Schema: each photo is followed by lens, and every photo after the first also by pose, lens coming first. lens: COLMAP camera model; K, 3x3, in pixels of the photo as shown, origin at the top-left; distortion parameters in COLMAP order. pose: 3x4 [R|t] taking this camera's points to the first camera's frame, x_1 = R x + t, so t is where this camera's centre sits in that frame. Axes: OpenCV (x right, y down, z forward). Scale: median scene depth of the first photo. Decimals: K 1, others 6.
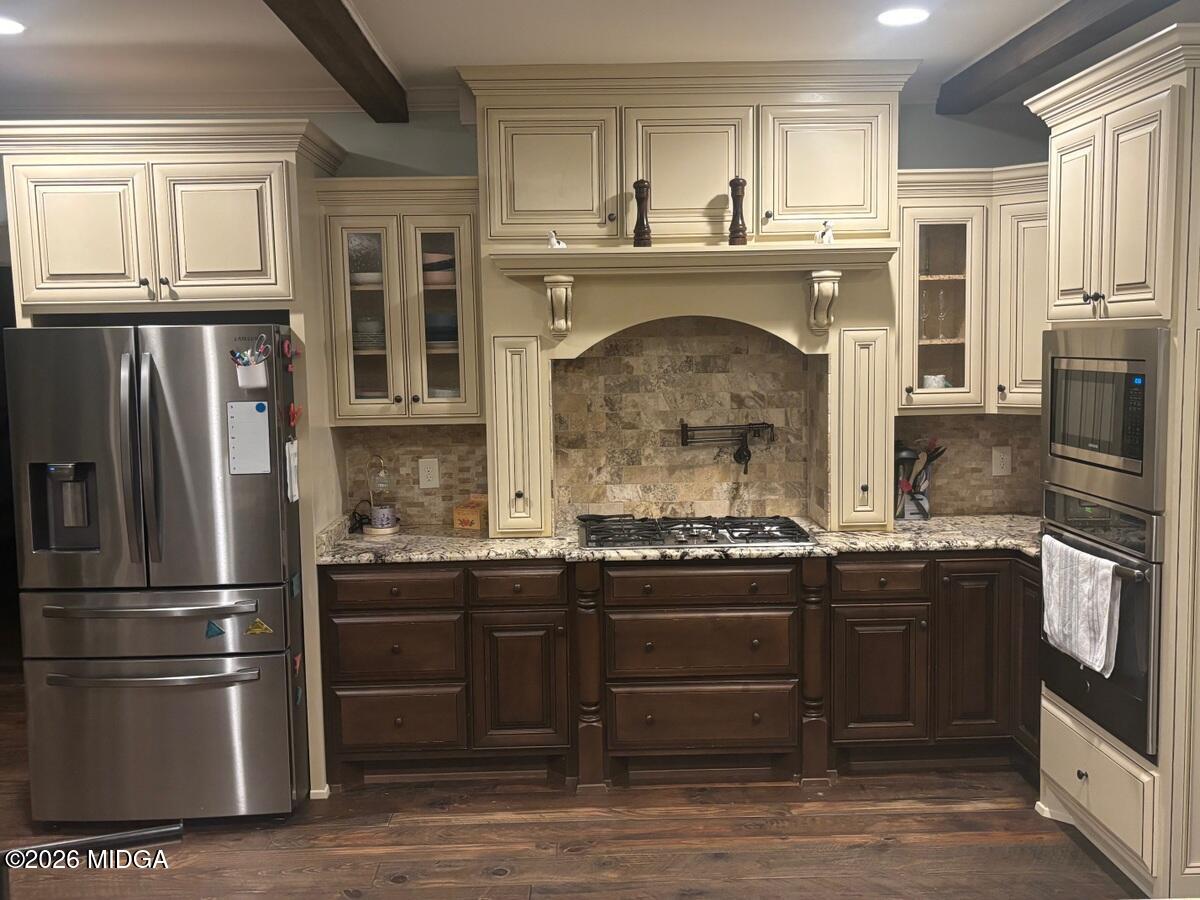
lens RADIAL K [[1140.0, 0, 600.0], [0, 1140.0, 450.0], [0, 0, 1]] dist [0.016448, -0.010421]
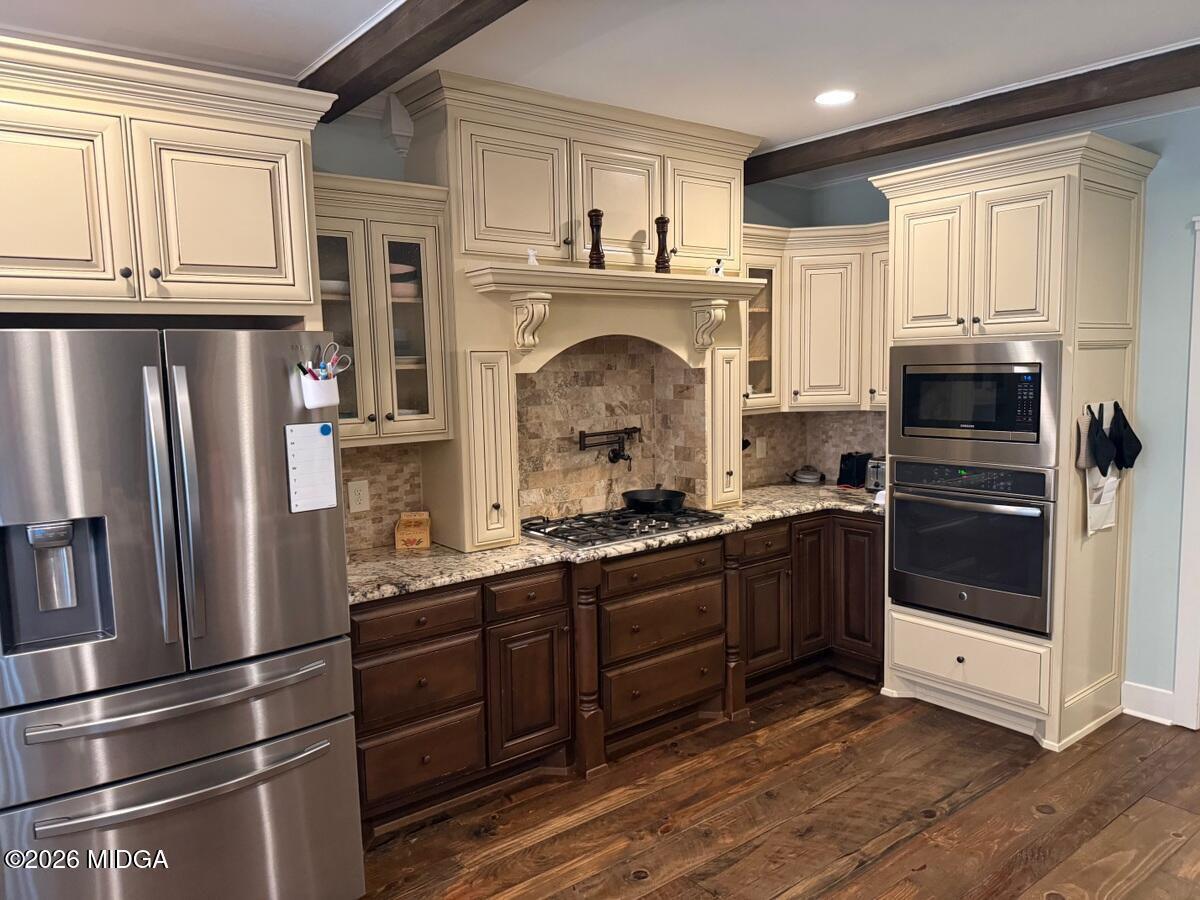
lens RADIAL K [[852.3, 0, 600.0], [0, 852.3, 450.0], [0, 0, 1]] dist [0.052146, -0.076391]
pose [[0.802193, -0.062079, 0.593829, -0.449914], [0.068696, 0.997572, 0.011486, -0.013705], [-0.593100, 0.031580, 0.804509, 0.329111]]
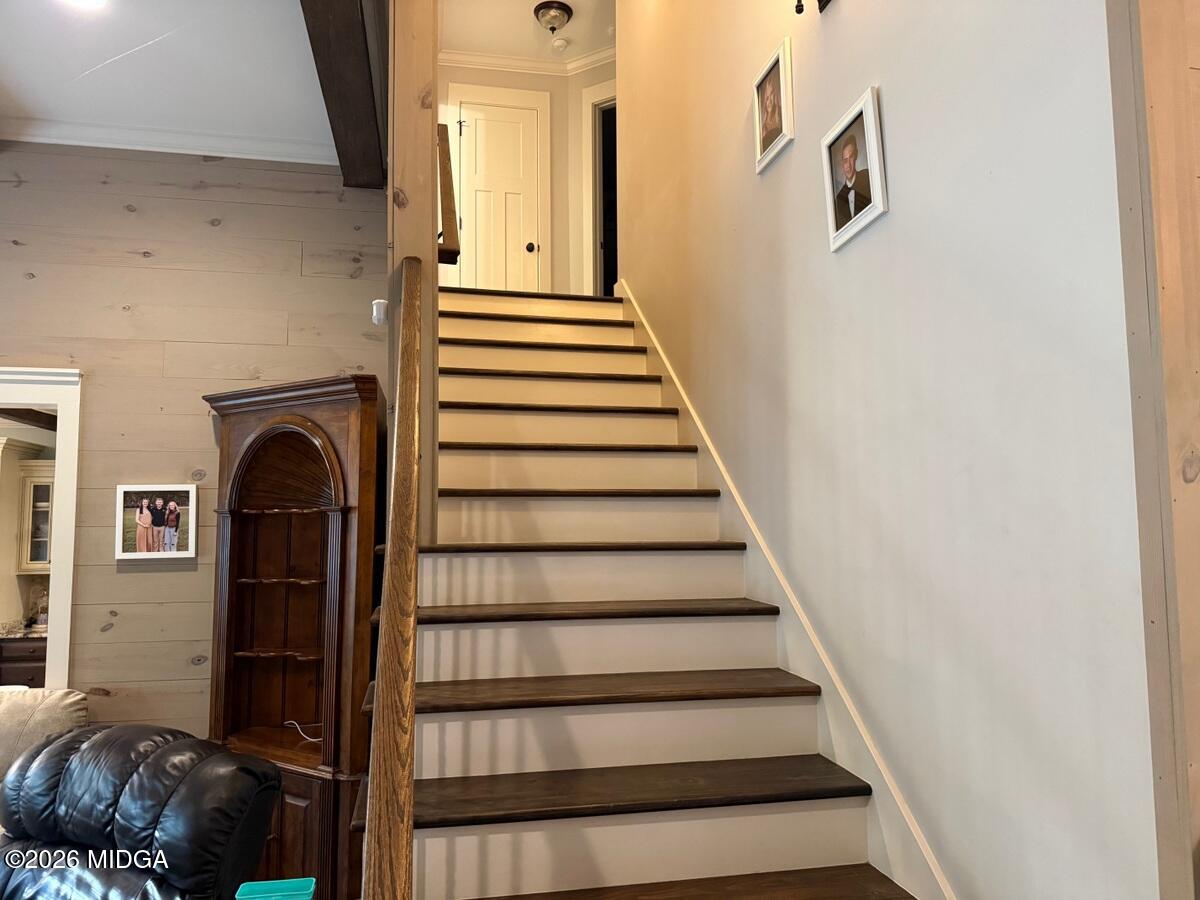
lens RADIAL K [[852.3, 0, 600.0], [0, 852.3, 450.0], [0, 0, 1]] dist [0.052146, -0.076391]
pose [[0.985555, 0.028982, 0.166856, 0.569744], [0.003401, 0.981663, -0.190594, 0.060687], [-0.169320, 0.188408, 0.967385, -0.781853]]
